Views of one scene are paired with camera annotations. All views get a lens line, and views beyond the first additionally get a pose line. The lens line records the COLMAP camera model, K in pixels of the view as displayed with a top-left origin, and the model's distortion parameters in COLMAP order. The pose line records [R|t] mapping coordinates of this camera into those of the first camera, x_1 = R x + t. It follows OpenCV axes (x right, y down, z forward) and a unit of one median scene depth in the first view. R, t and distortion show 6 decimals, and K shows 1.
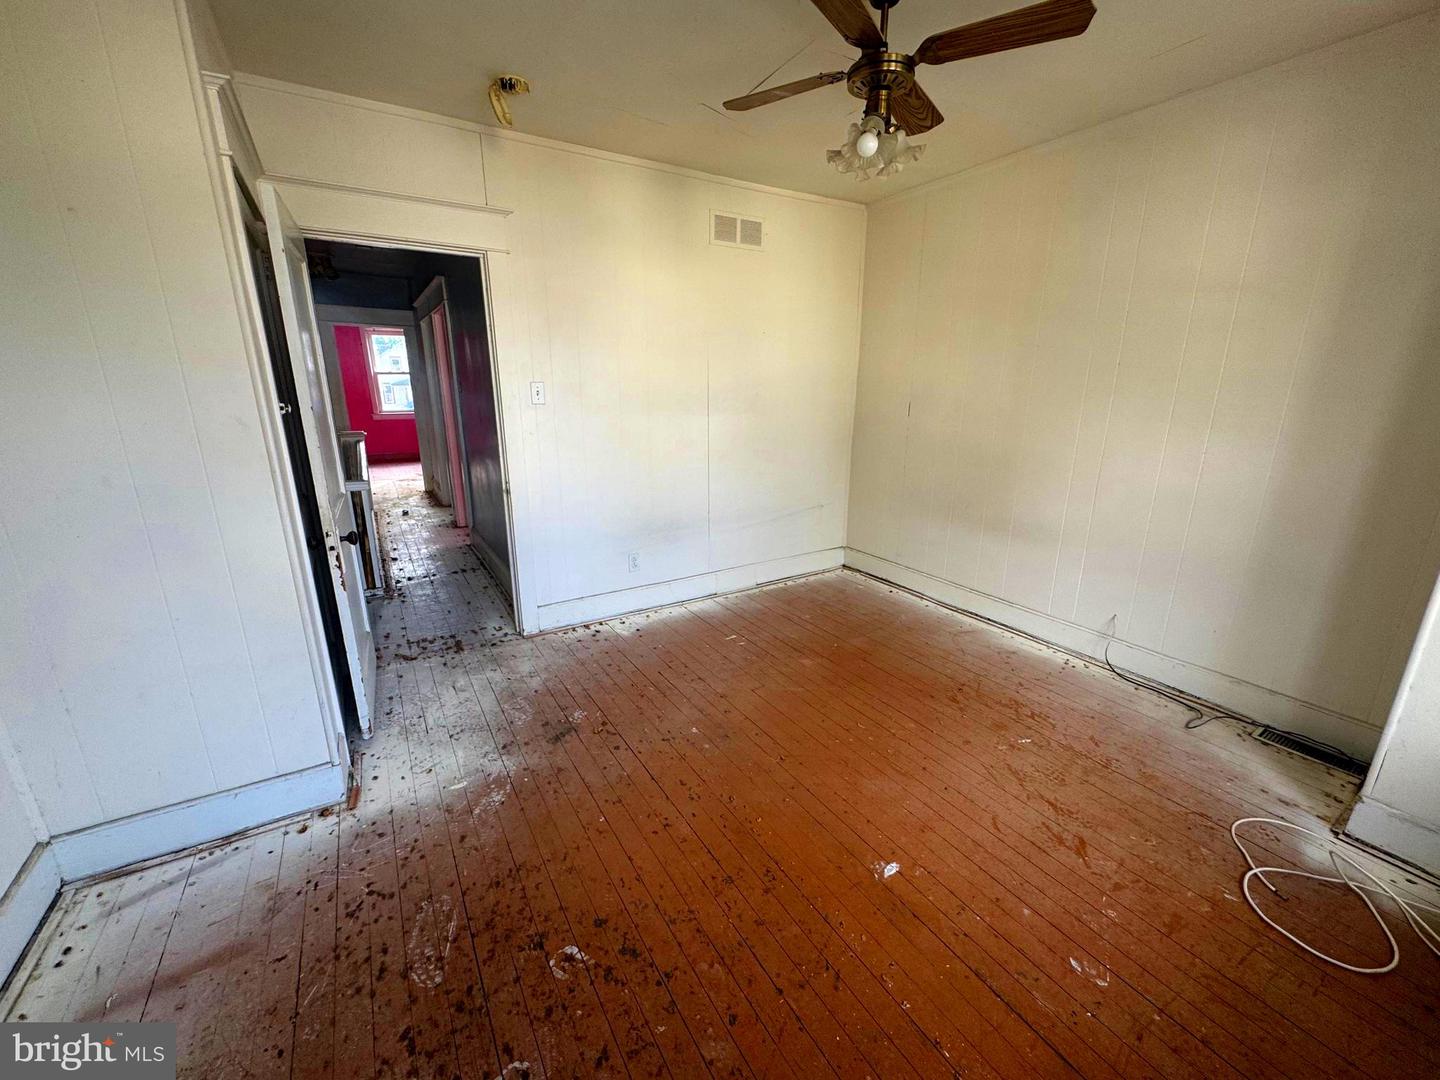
lens RADIAL K [[576.6, 0, 716.1], [0, 576.6, 542.1], [0, 0, 1]] dist [-0.003155, 0.000946]
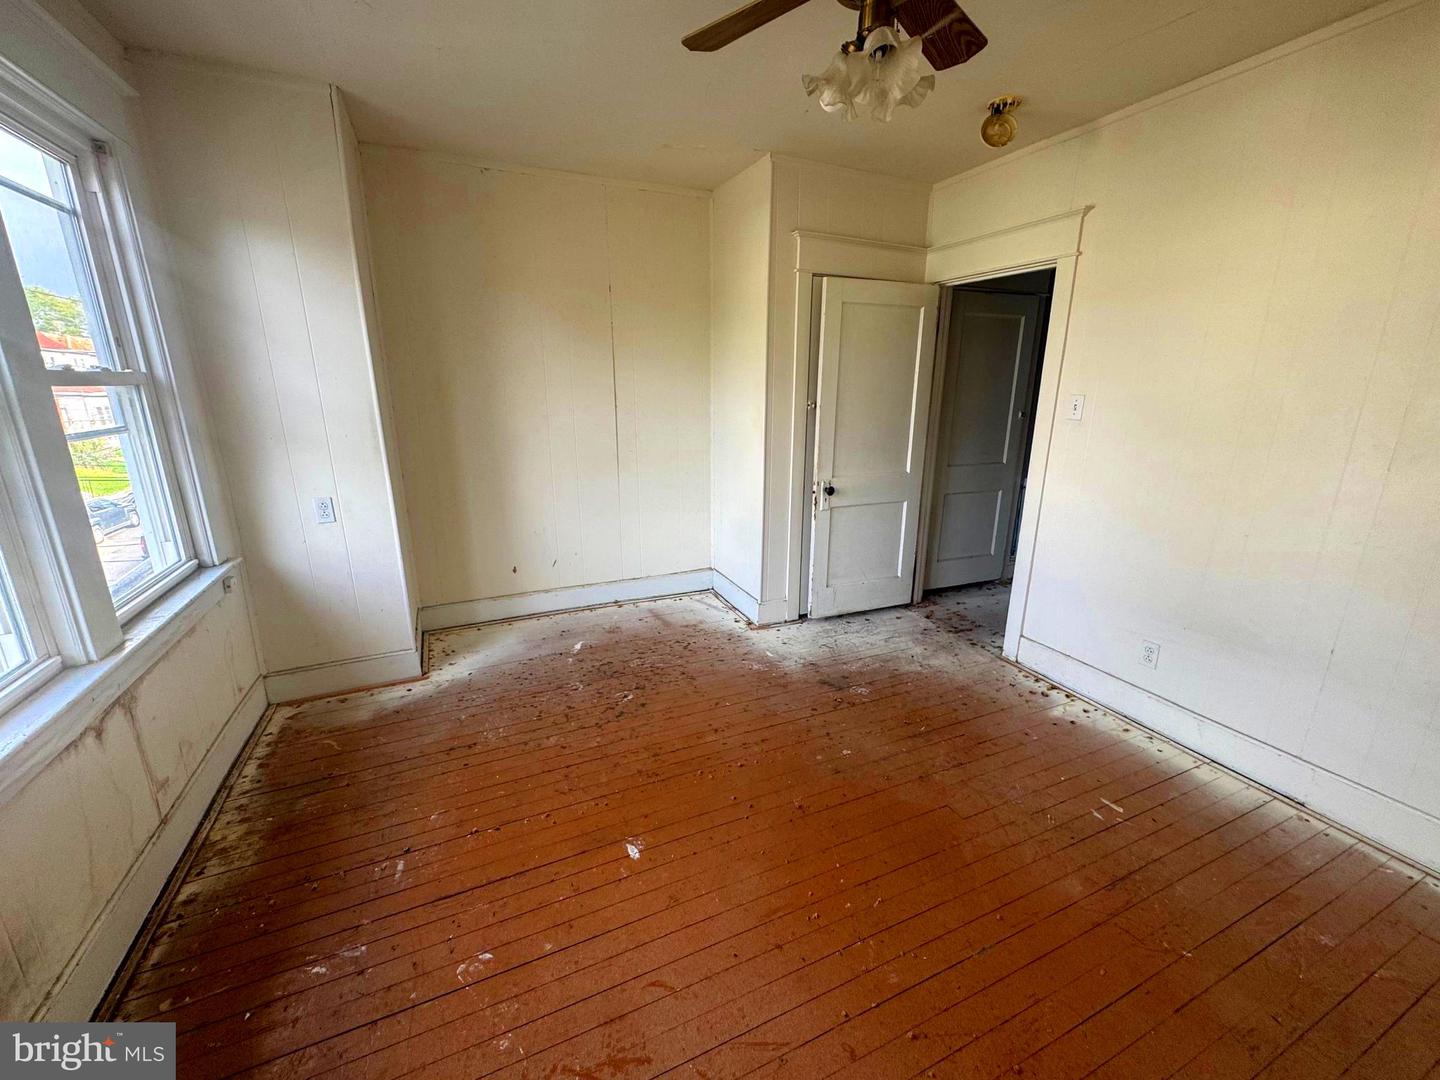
lens RADIAL K [[576.6, 0, 720.3], [0, 576.6, 539.3], [0, 0, 1]] dist [-0.003155, 0.000946]
pose [[-0.124621, 0.254380, -0.959041, 0.822300], [-0.277327, 0.919122, 0.279828, -0.212138], [0.952659, 0.300841, -0.043996, 0.733743]]
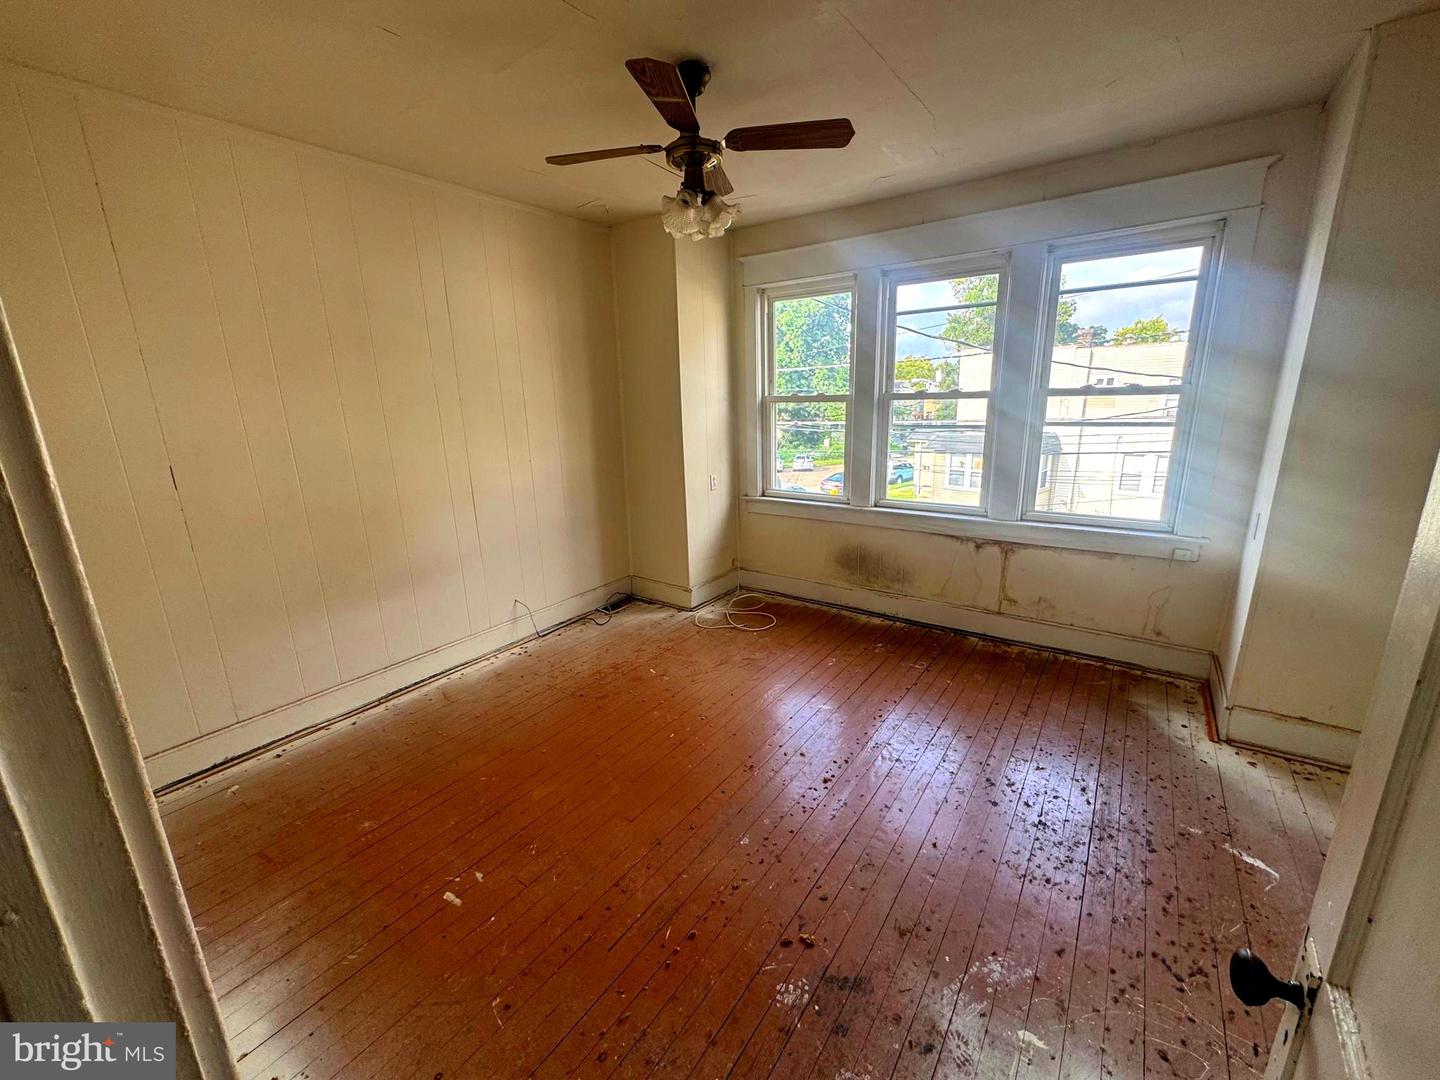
lens RADIAL K [[576.6, 0, 721.9], [0, 576.6, 540.3], [0, 0, 1]] dist [-0.003155, 0.000946]
pose [[-0.390501, -0.220207, 0.893878, -0.658732], [0.276676, 0.898010, 0.342094, -0.343040], [-0.878043, 0.380902, -0.289748, 1.101470]]
